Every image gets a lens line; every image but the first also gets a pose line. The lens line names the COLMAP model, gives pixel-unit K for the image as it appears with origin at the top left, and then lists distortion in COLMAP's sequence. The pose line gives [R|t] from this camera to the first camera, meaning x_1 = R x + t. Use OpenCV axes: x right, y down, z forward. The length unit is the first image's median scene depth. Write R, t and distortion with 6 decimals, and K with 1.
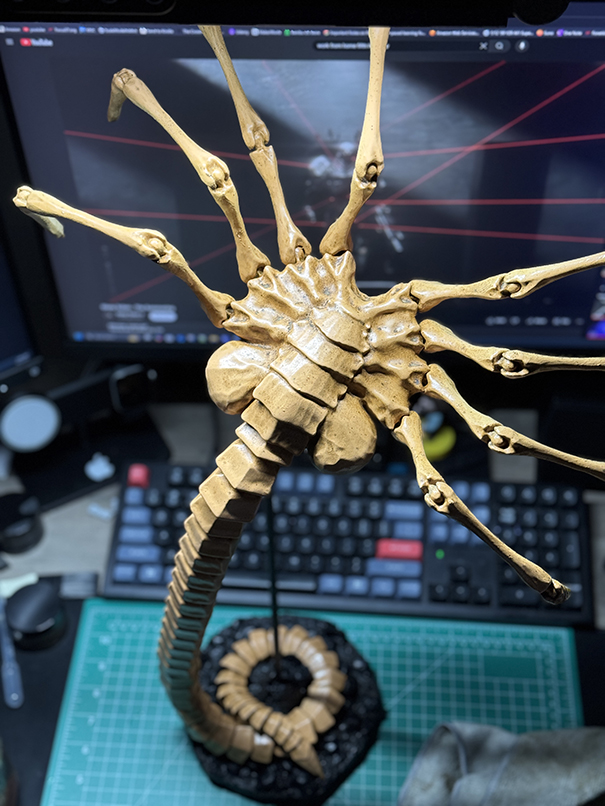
lens RADIAL K [[1161.0, 0, 302.0], [0, 1161.0, 403.1], [0, 0, 1]] dist [0.166192, -0.055562]
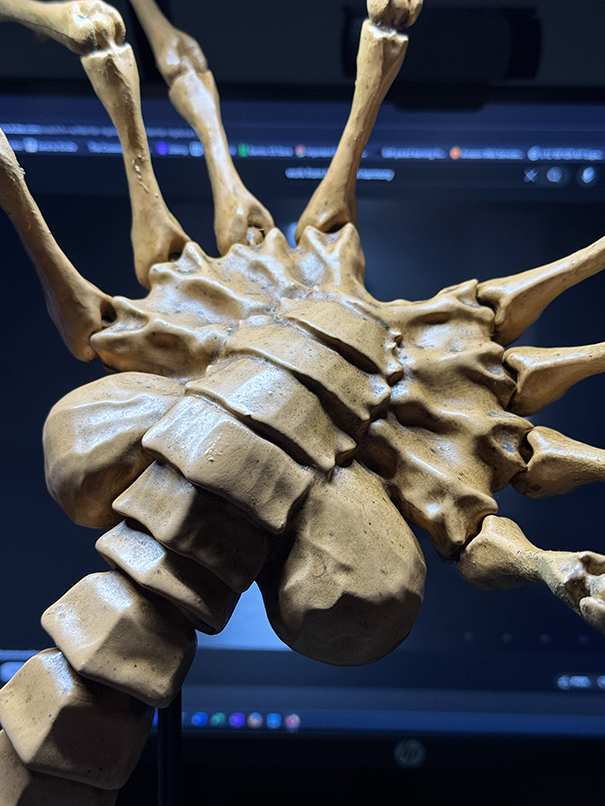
lens RADIAL K [[1161.0, 0, 302.0], [0, 1161.0, 403.1], [0, 0, 1]] dist [0.166192, -0.055562]
pose [[0.999315, 0.020109, 0.031061, 0.003861], [0.000495, 0.832091, -0.554639, 0.220860], [-0.036999, 0.554275, 0.831511, 0.616922]]
